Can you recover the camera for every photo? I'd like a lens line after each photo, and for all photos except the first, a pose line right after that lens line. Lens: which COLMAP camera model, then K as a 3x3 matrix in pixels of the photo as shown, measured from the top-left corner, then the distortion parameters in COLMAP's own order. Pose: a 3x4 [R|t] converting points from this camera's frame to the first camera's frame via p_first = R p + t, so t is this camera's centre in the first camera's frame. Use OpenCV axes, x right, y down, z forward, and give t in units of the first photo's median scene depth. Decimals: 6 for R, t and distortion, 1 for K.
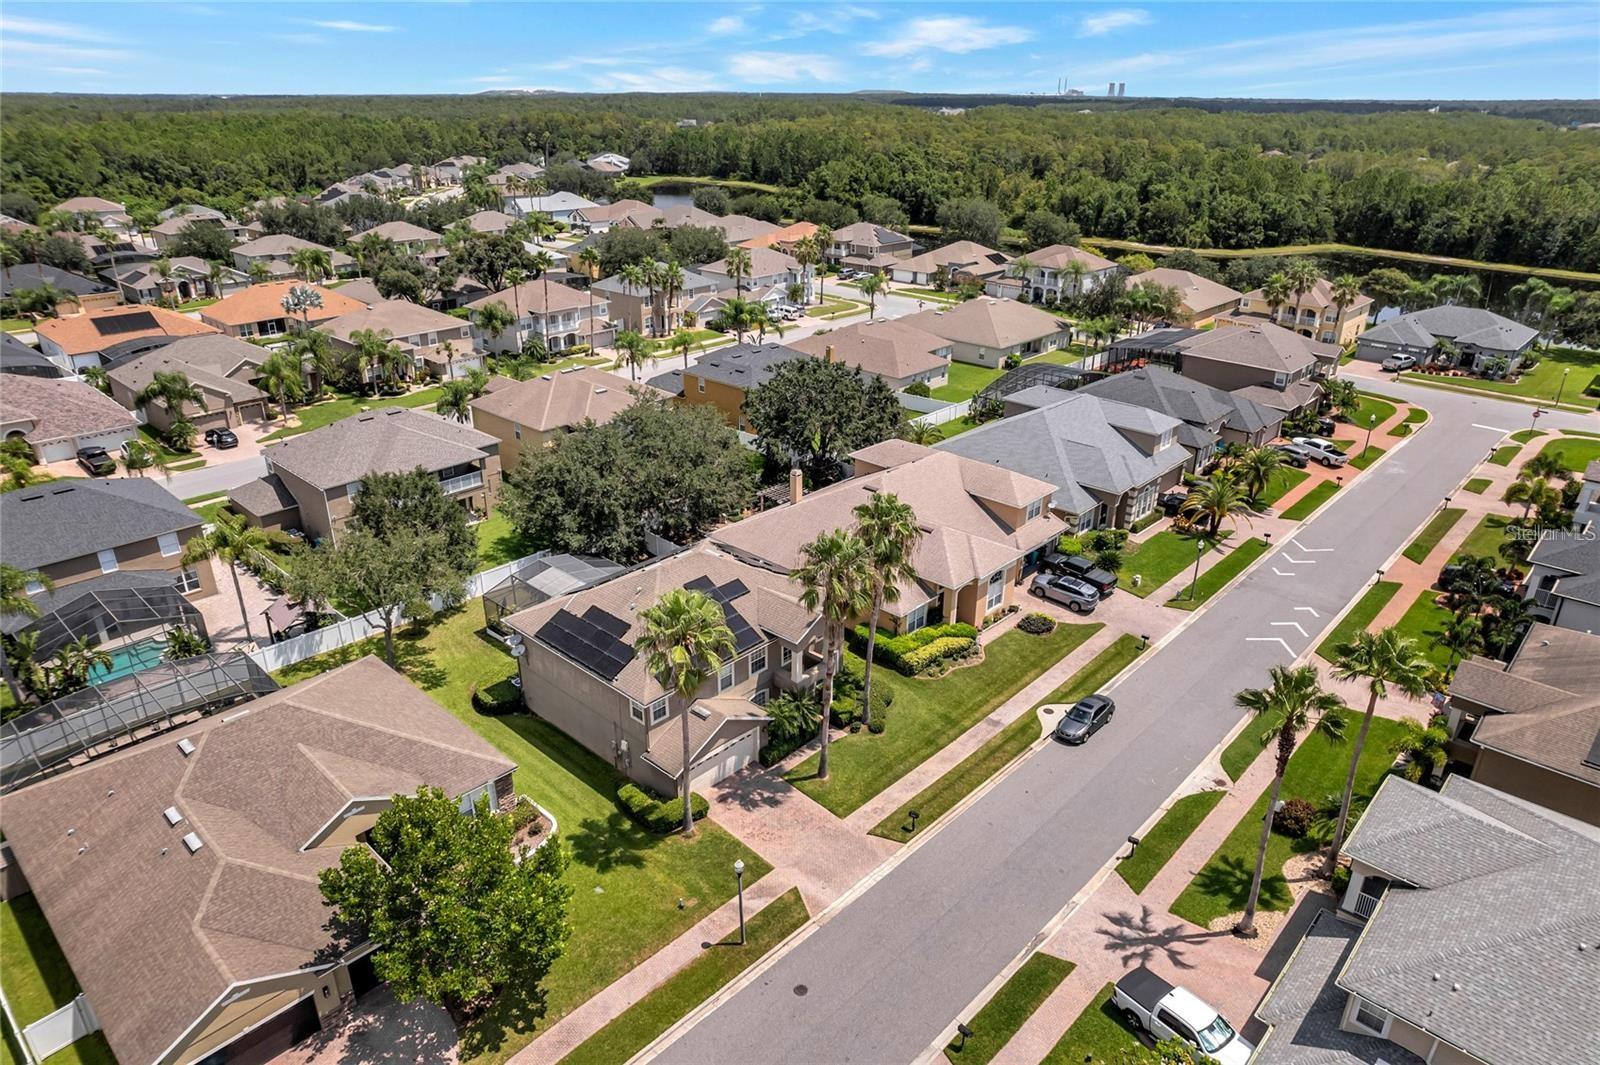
lens RADIAL K [[1021.3, 0, 802.6], [0, 1021.3, 533.4], [0, 0, 1]] dist [-0.076964, 0.068097]
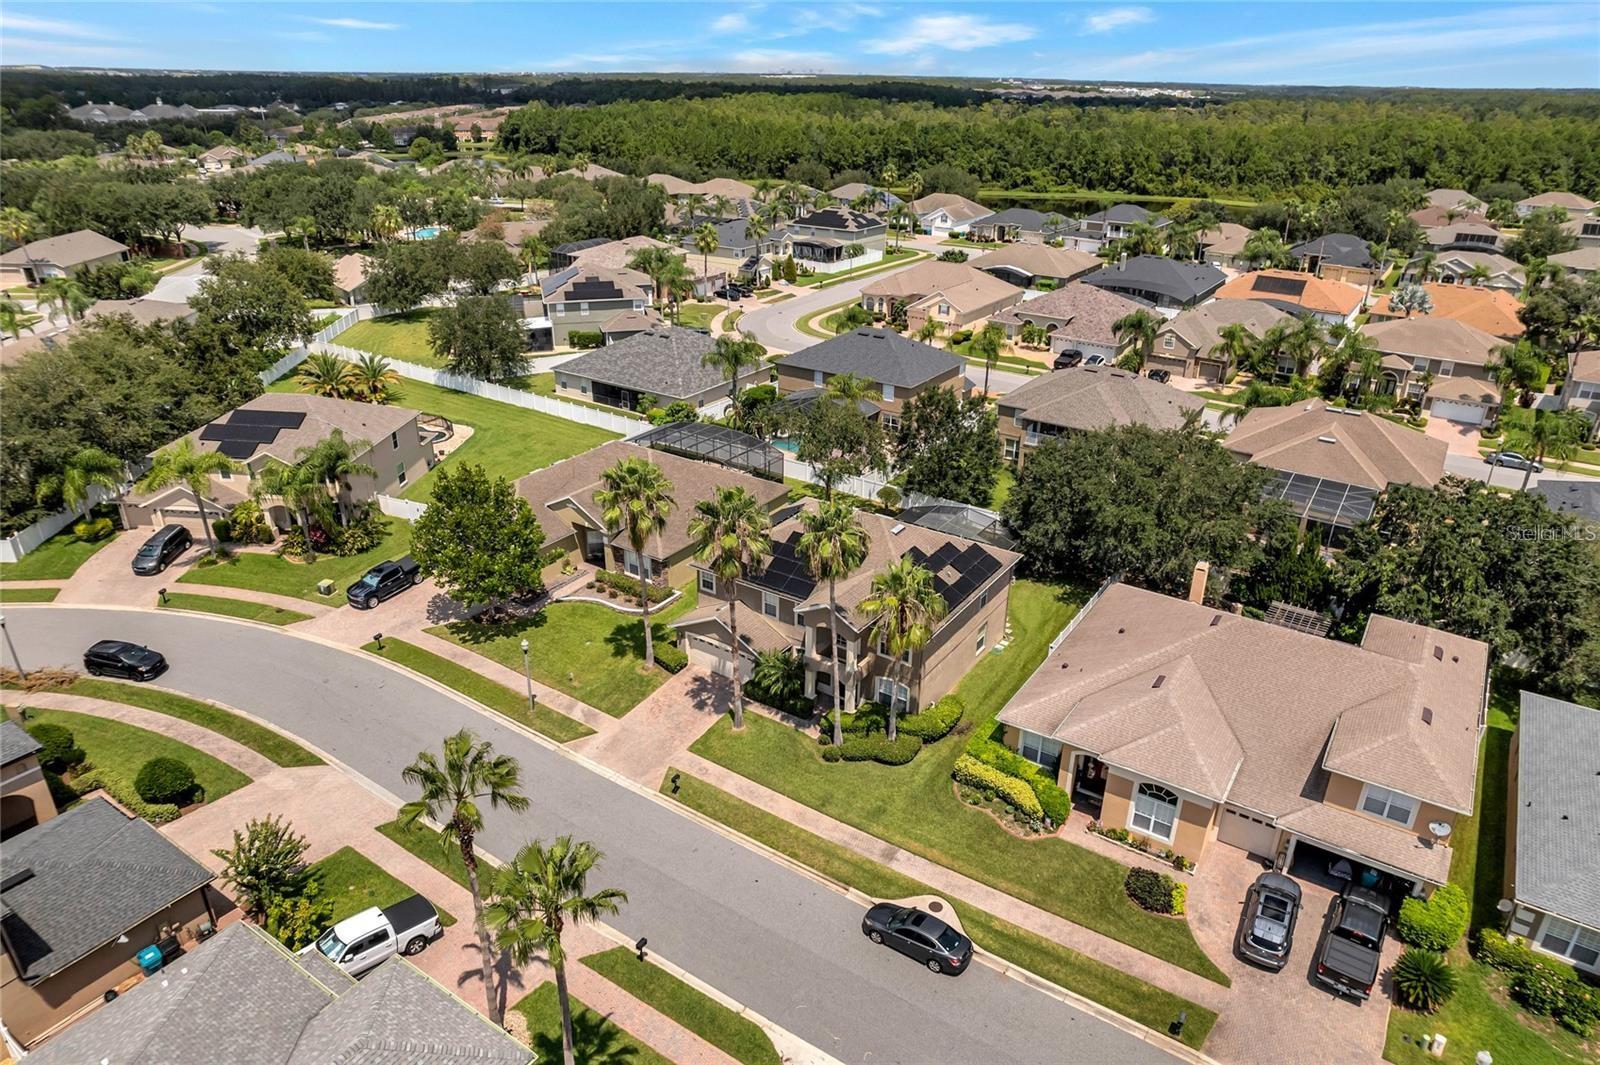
lens RADIAL K [[1021.3, 0, 802.6], [0, 1021.3, 533.4], [0, 0, 1]] dist [-0.076964, 0.068097]
pose [[0.159205, 0.408121, -0.898939, 0.679167], [-0.407260, 0.856616, 0.316779, -0.217832], [0.899329, 0.315669, 0.302589, 0.533905]]
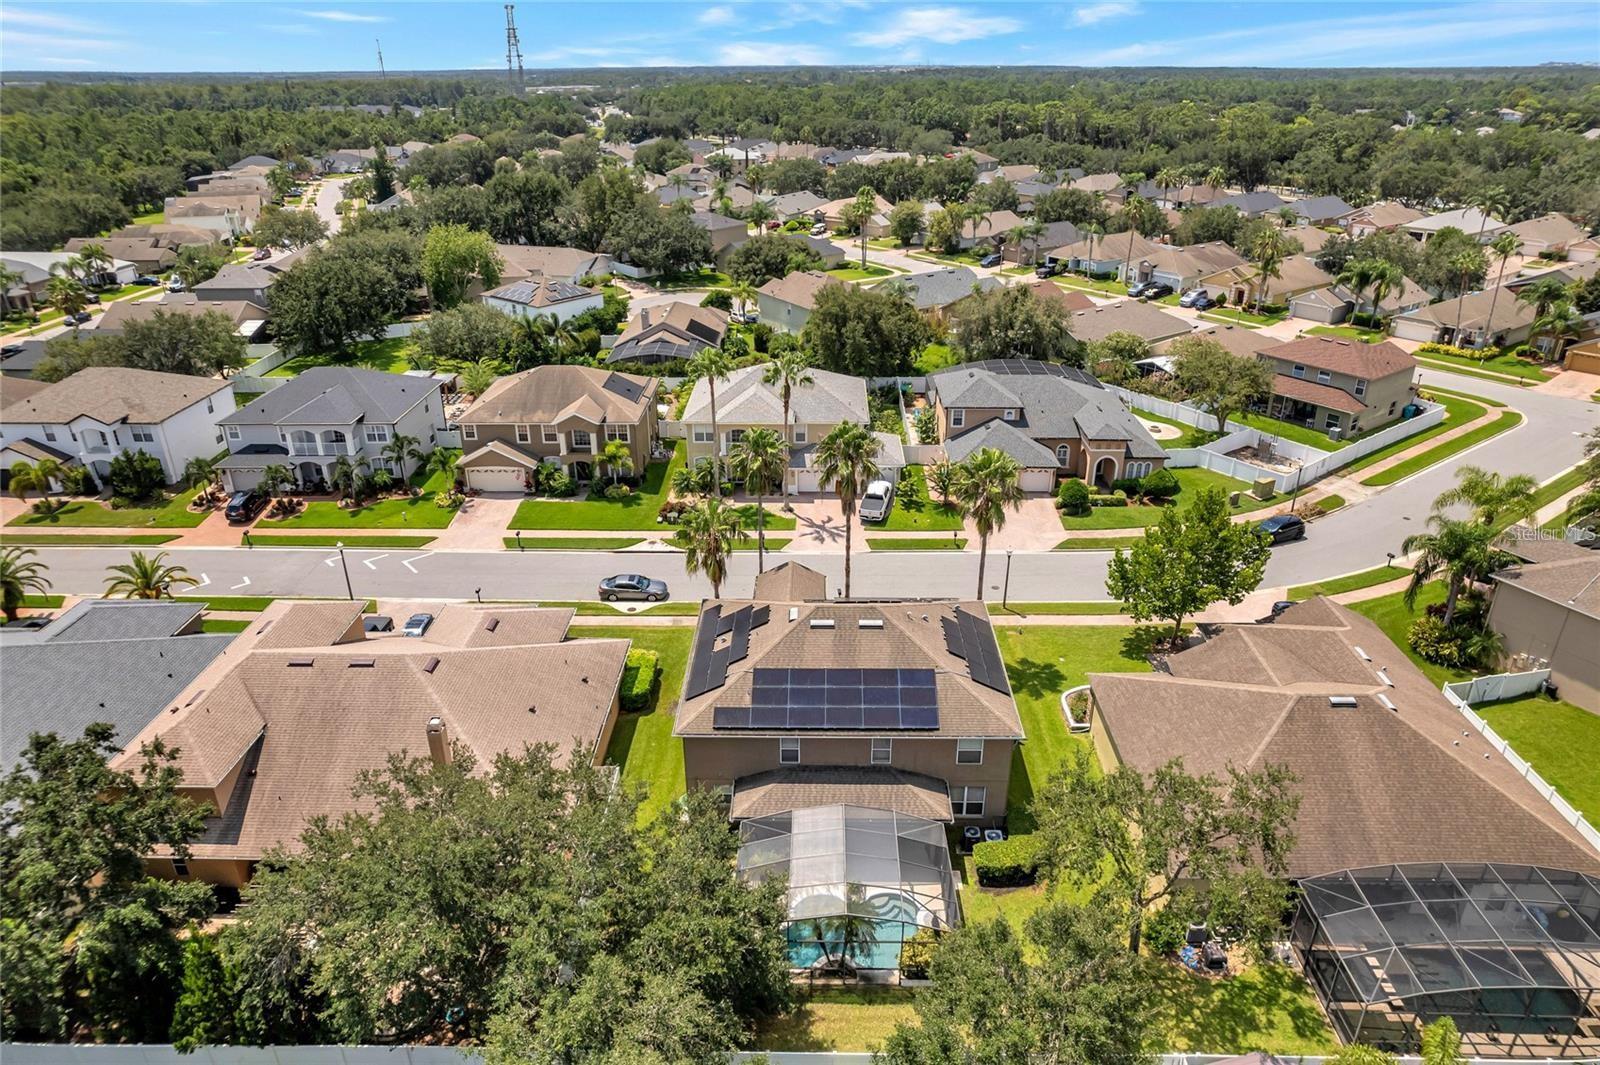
lens RADIAL K [[1021.3, 0, 802.6], [0, 1021.3, 533.4], [0, 0, 1]] dist [-0.076964, 0.068097]
pose [[-0.669213, -0.315906, 0.672576, -0.548359], [0.300209, 0.713028, 0.633614, -0.483546], [-0.679727, 0.625936, -0.382330, 1.098840]]
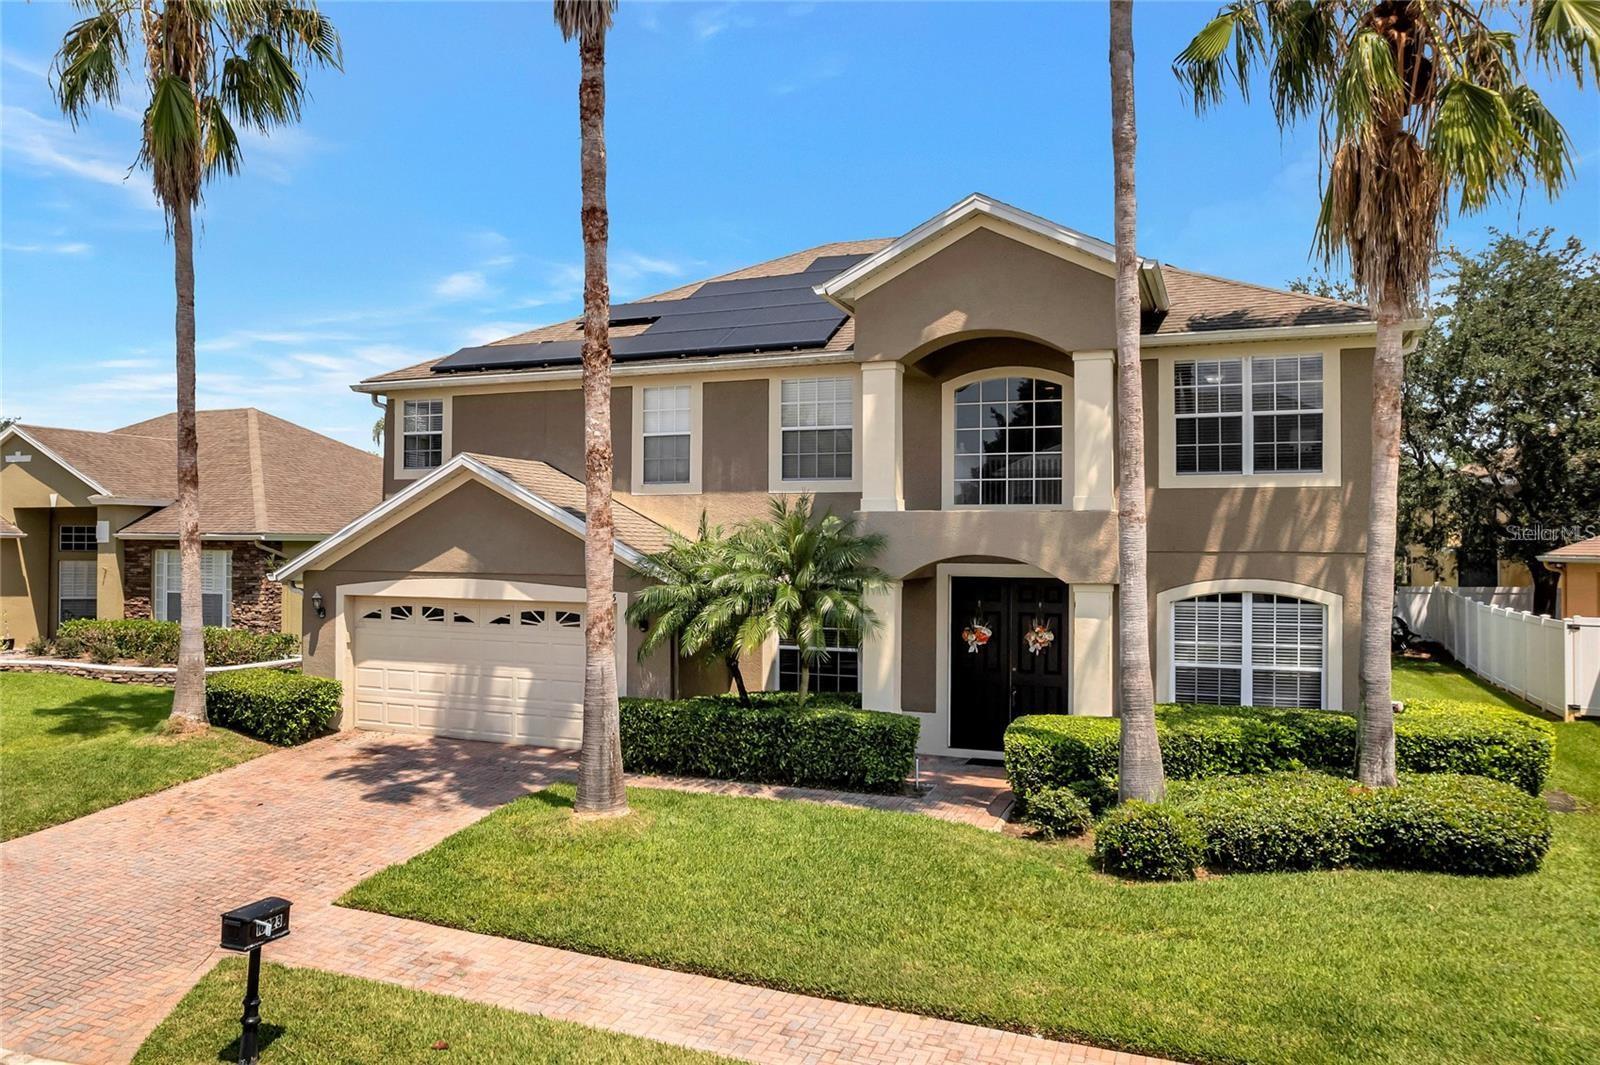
lens RADIAL K [[1252.6, 0, 632.8], [0, 1252.6, 527.5], [0, 0, 1]] dist [-0.070861, 0.054297]
pose [[0.287329, -0.015953, -0.957699, 0.205768], [-0.389358, 0.911579, -0.132000, 0.168307], [0.875124, 0.410815, 0.255712, 0.714064]]
